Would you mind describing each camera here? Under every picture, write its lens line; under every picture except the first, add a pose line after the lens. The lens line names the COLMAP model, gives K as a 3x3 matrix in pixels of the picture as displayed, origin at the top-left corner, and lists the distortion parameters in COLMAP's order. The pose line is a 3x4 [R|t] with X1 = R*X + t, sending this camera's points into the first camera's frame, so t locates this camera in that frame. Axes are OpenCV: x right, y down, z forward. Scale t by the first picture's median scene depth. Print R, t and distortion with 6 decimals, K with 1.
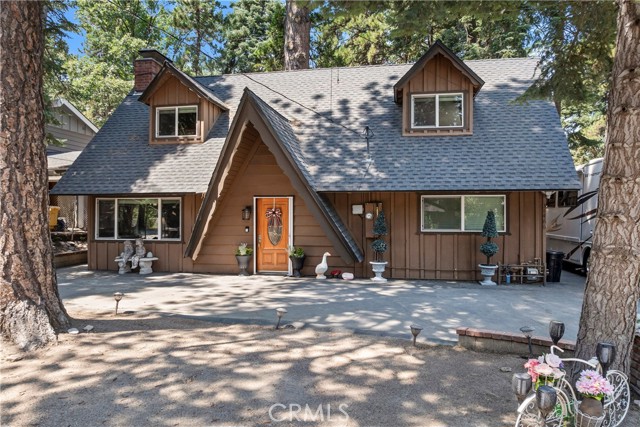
lens RADIAL K [[449.3, 0, 320.0], [0, 449.3, 213.5], [0, 0, 1]] dist [-0.038177, 0.003063]
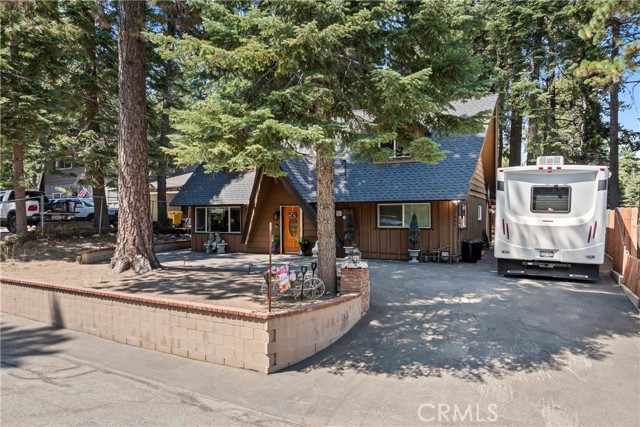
lens RADIAL K [[442.9, 0, 320.0], [0, 442.9, 213.5], [0, 0, 1]] dist [-0.009194, 0.003368]
pose [[0.958337, -0.007801, -0.285532, 0.467461], [0.009150, 0.999952, 0.003389, -0.014633], [0.285492, -0.005860, 0.958363, -0.505903]]
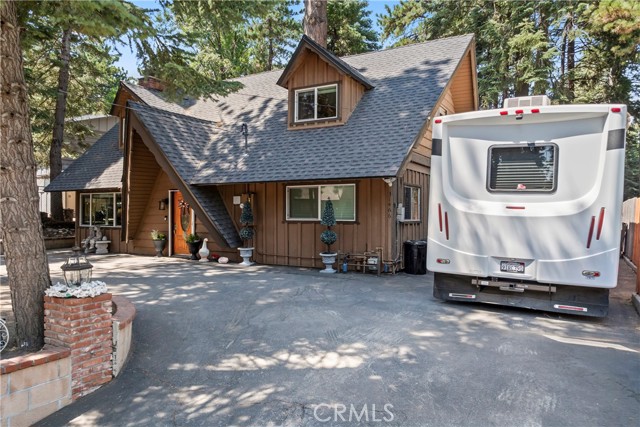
lens RADIAL K [[442.9, 0, 320.0], [0, 442.9, 213.5], [0, 0, 1]] dist [-0.009194, 0.003368]
pose [[0.942925, -0.000182, -0.333006, 0.645366], [0.003767, 0.999942, 0.010122, 0.013810], [0.332985, -0.010798, 0.942870, 0.043222]]
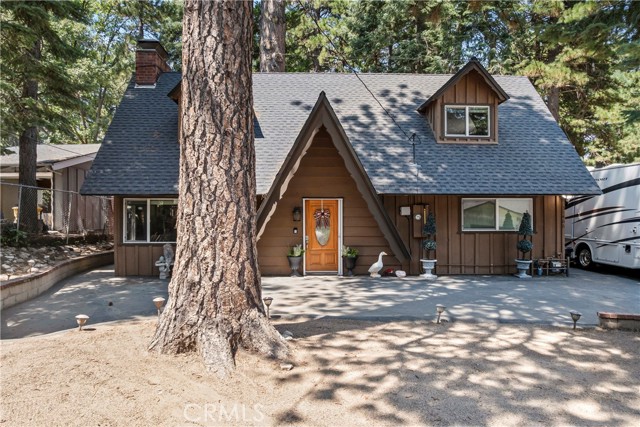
lens RADIAL K [[449.3, 0, 320.0], [0, 449.3, 213.5], [0, 0, 1]] dist [-0.038177, 0.003063]
pose [[0.975883, -0.001422, 0.218290, -0.350592], [0.001046, 0.999998, 0.001837, -0.005295], [-0.218292, -0.001564, 0.975882, 0.006553]]
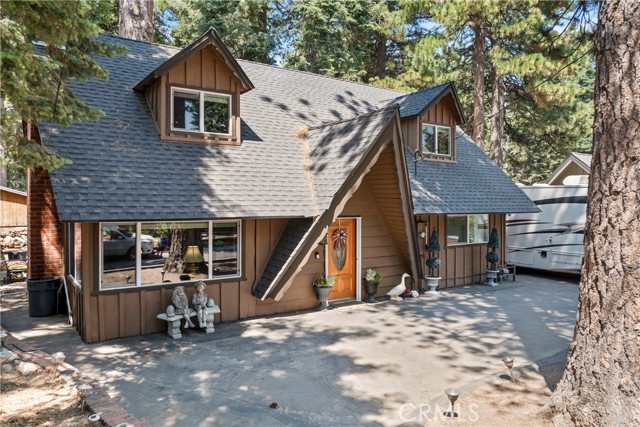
lens RADIAL K [[457.4, 0, 319.0], [0, 457.4, 193.3], [0, 0, 1]] dist [-0.045090, 0.000112]
pose [[0.702377, 0.015334, 0.711640, -0.837598], [-0.007566, 0.999872, -0.014077, -0.076386], [-0.711765, 0.004503, 0.702403, 0.409005]]
